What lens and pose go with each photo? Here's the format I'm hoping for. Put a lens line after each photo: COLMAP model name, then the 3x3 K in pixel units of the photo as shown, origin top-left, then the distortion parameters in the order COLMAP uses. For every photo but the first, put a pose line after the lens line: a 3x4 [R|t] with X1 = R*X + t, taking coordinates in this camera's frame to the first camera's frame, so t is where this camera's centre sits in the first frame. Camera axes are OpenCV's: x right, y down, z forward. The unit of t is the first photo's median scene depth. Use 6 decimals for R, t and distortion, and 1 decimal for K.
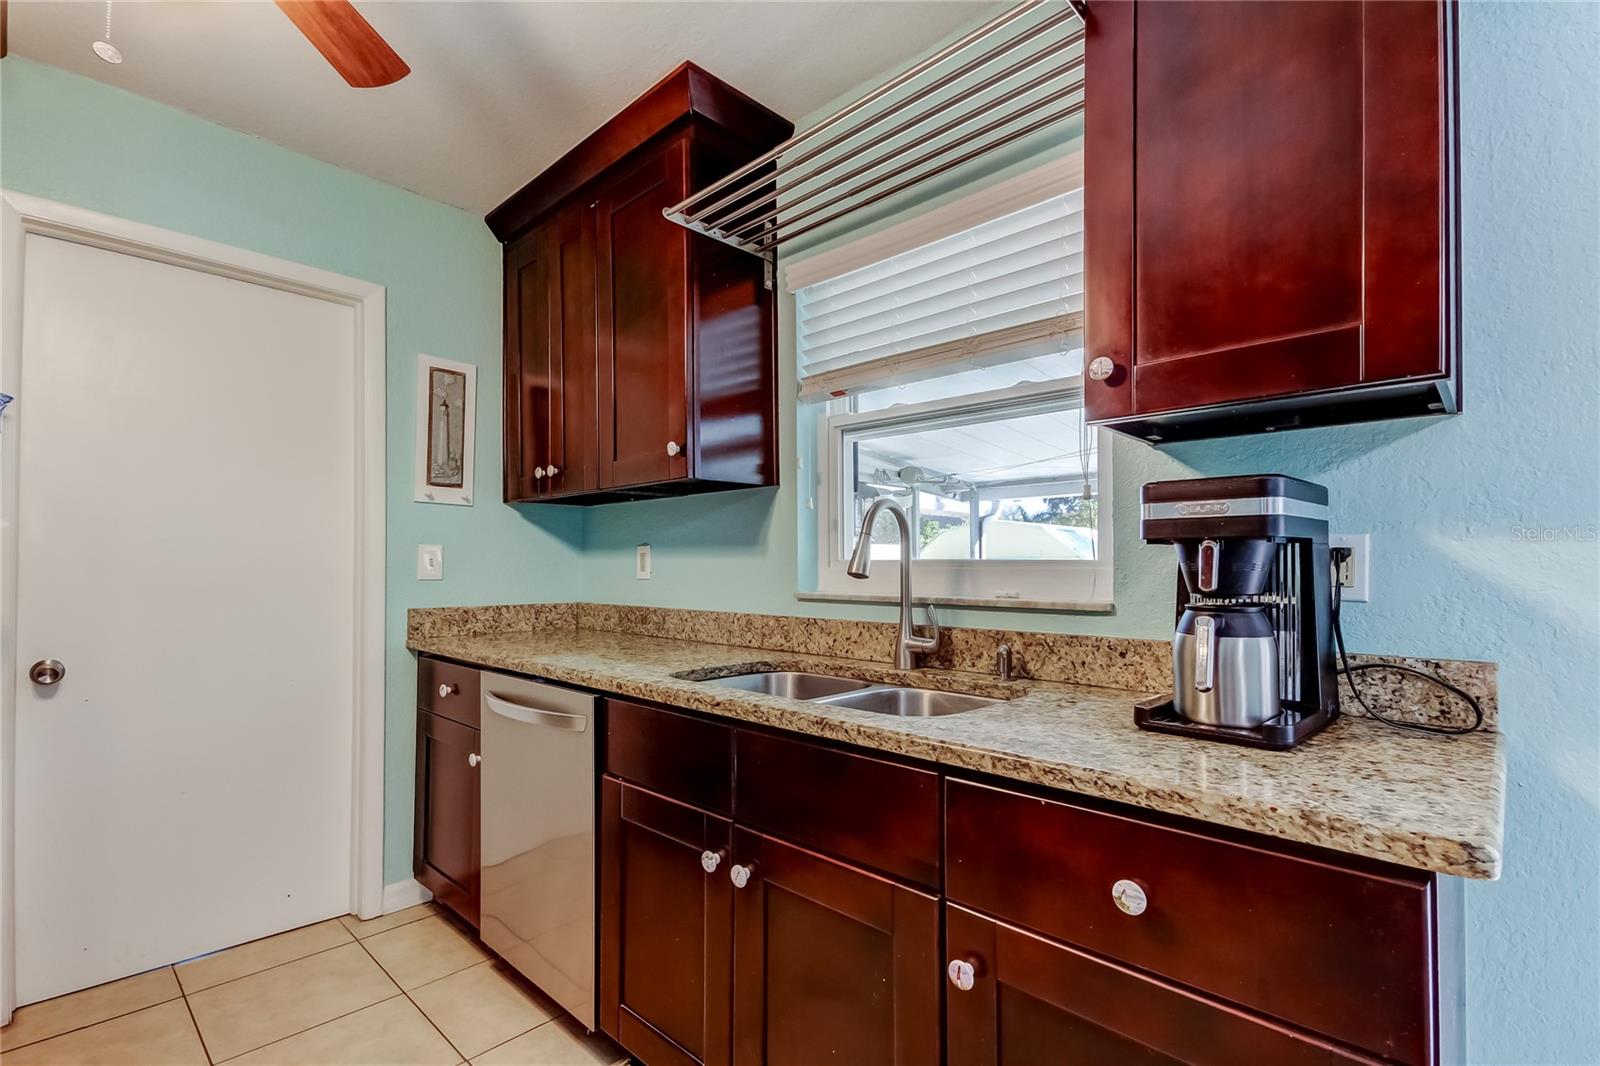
lens RADIAL K [[740.1, 0, 810.5], [0, 740.1, 558.5], [0, 0, 1]] dist [0.018144, -0.000473]
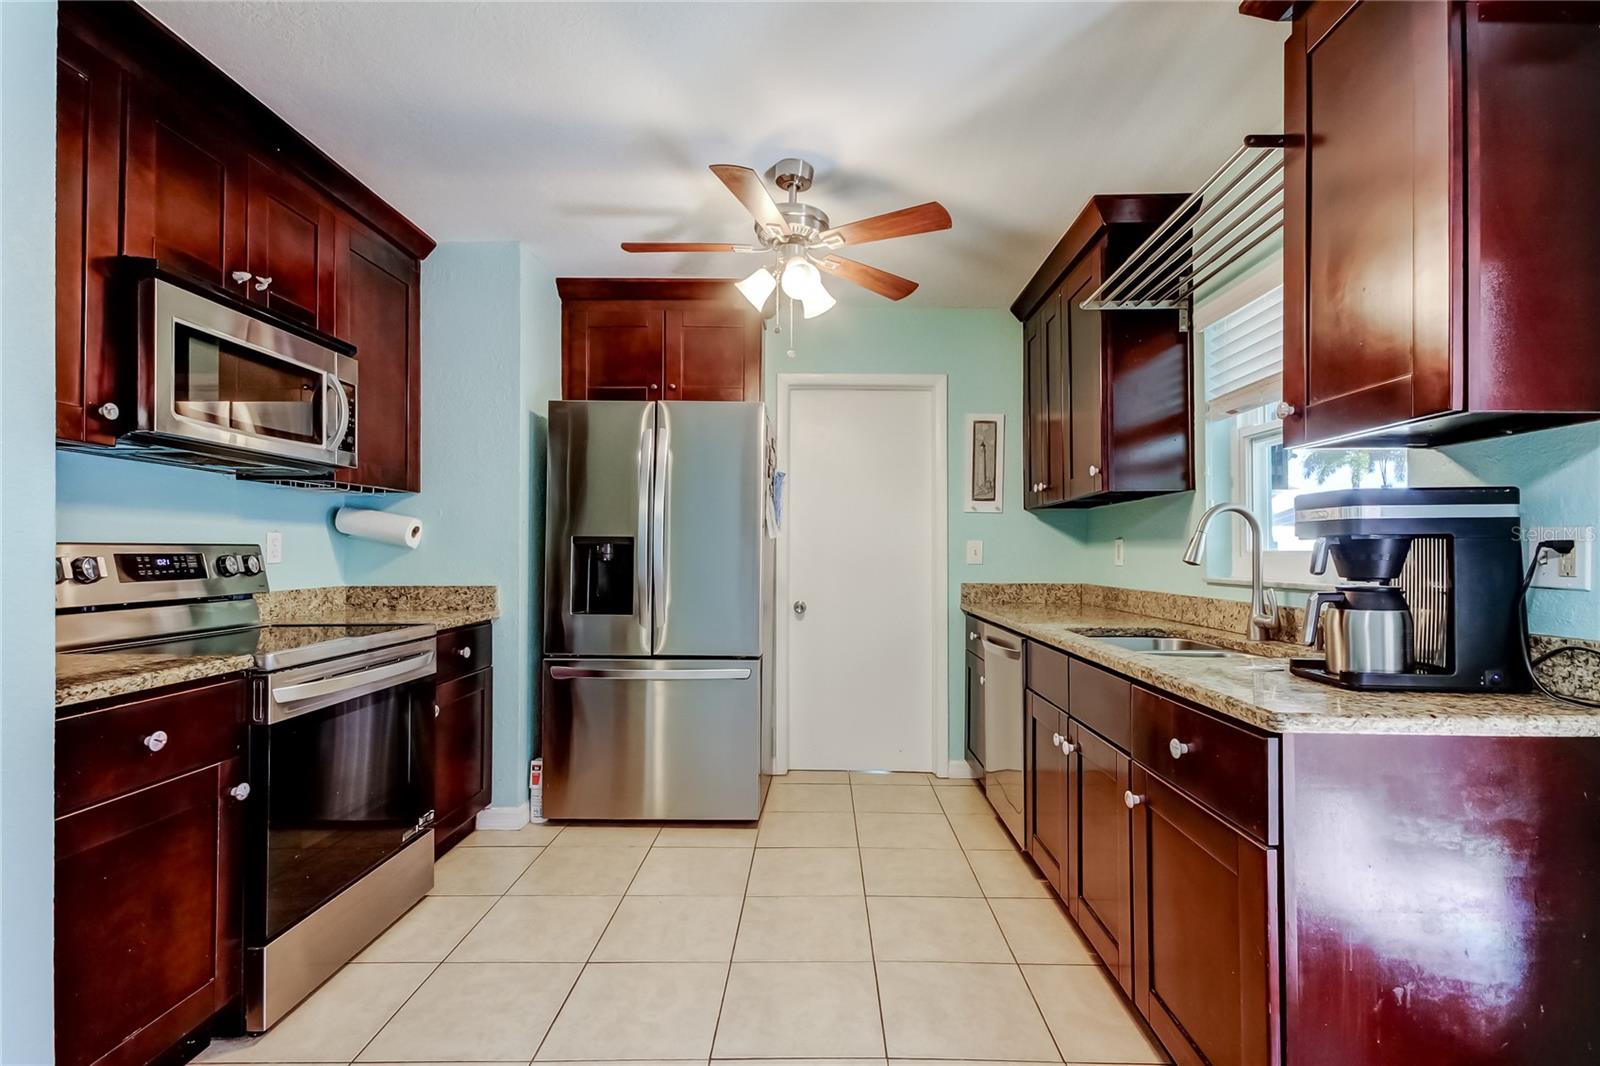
lens RADIAL K [[740.1, 0, 810.5], [0, 740.1, 558.5], [0, 0, 1]] dist [0.018144, -0.000473]
pose [[0.679508, 0.005051, -0.733650, 0.437487], [0.006563, 0.999894, 0.012963, -0.005304], [0.733638, -0.013624, 0.679403, -0.307589]]
